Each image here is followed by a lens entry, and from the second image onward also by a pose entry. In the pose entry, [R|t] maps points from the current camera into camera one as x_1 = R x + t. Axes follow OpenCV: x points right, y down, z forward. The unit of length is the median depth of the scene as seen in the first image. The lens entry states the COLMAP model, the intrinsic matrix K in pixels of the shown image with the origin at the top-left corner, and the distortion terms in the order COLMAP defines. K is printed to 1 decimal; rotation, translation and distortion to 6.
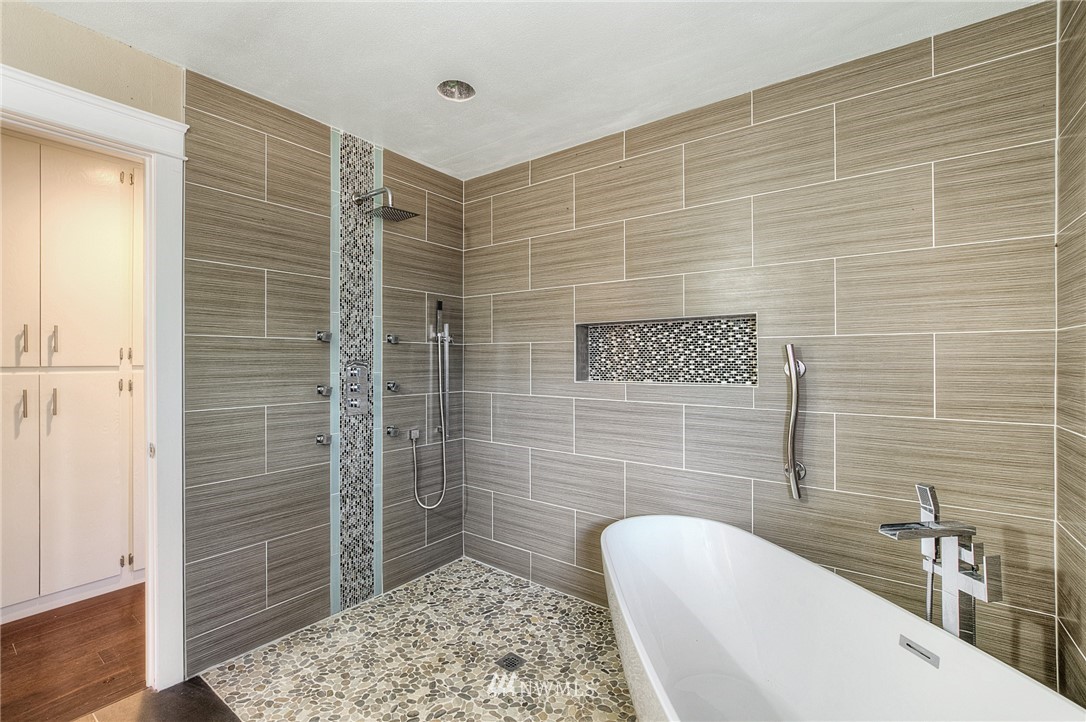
lens RADIAL K [[475.6, 0, 543.0], [0, 475.6, 361.0], [0, 0, 1]] dist [-0.001354, -0.000197]
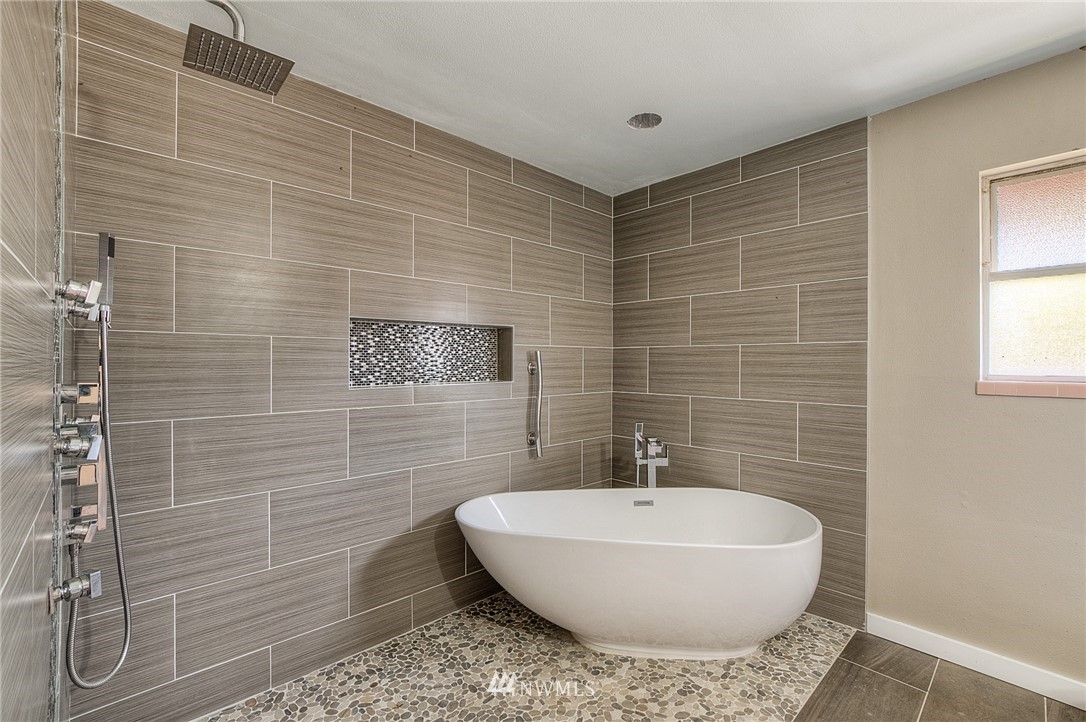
lens RADIAL K [[475.6, 0, 543.0], [0, 475.6, 361.0], [0, 0, 1]] dist [-0.001354, -0.000197]
pose [[0.183990, 0.001844, 0.982926, -0.693875], [0.003039, 0.999992, -0.002445, -0.000230], [-0.982923, 0.003437, 0.183983, 0.553961]]
